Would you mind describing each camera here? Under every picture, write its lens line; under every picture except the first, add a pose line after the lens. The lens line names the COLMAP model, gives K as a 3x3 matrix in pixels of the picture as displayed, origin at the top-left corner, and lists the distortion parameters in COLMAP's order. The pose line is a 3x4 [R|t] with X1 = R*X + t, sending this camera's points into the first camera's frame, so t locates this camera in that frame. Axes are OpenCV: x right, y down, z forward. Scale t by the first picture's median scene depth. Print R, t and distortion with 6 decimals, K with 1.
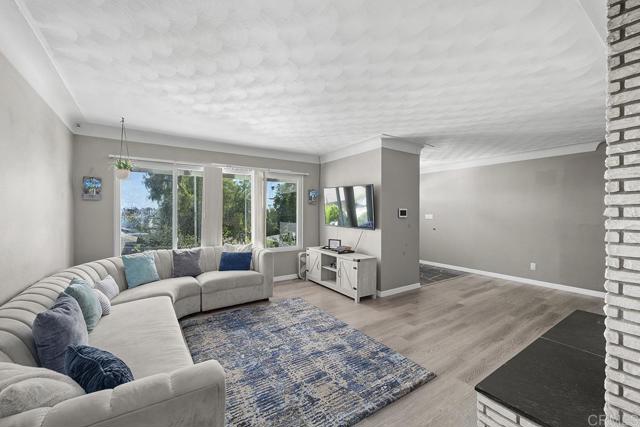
lens RADIAL K [[260.2, 0, 322.4], [0, 260.2, 215.6], [0, 0, 1]] dist [0.002953, -0.000495]
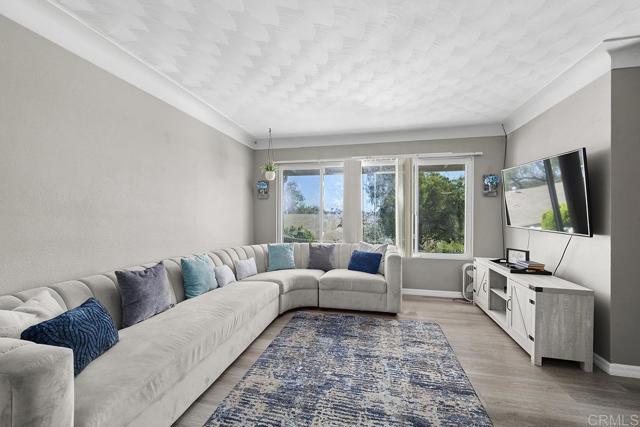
lens RADIAL K [[265.1, 0, 319.9], [0, 265.1, 214.1], [0, 0, 1]] dist [0.005849, -0.000884]
pose [[0.687228, 0.000649, -0.726442, 0.267197], [-0.012219, 0.999868, -0.010666, 0.028424], [0.726339, 0.016206, 0.687145, 0.313022]]
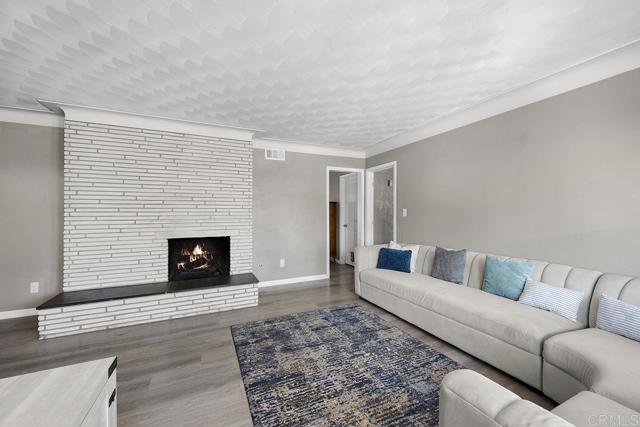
lens RADIAL K [[260.2, 0, 315.8], [0, 260.2, 213.5], [0, 0, 1]] dist [0.002953, -0.000495]
pose [[-0.982227, -0.000141, 0.187699, -0.157176], [0.002575, 0.999895, 0.014226, 0.008290], [-0.187681, 0.014457, -0.982124, 1.434422]]
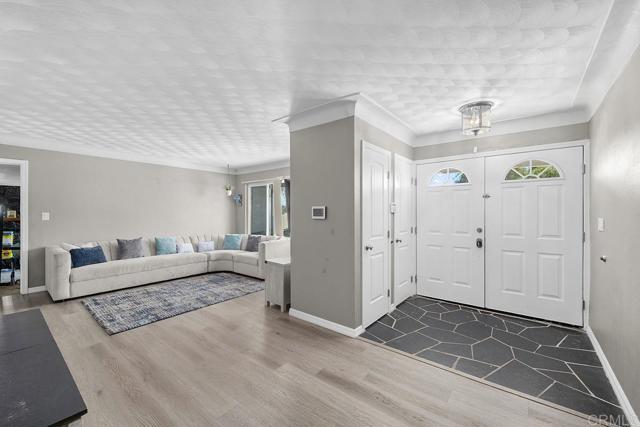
lens RADIAL K [[265.1, 0, 321.3], [0, 265.1, 212.0], [0, 0, 1]] dist [0.005849, -0.000884]
pose [[0.283738, -0.000341, -0.958902, 1.313949], [-0.011386, 0.999928, -0.003725, -0.011929], [0.958834, 0.011975, 0.283714, 1.055902]]
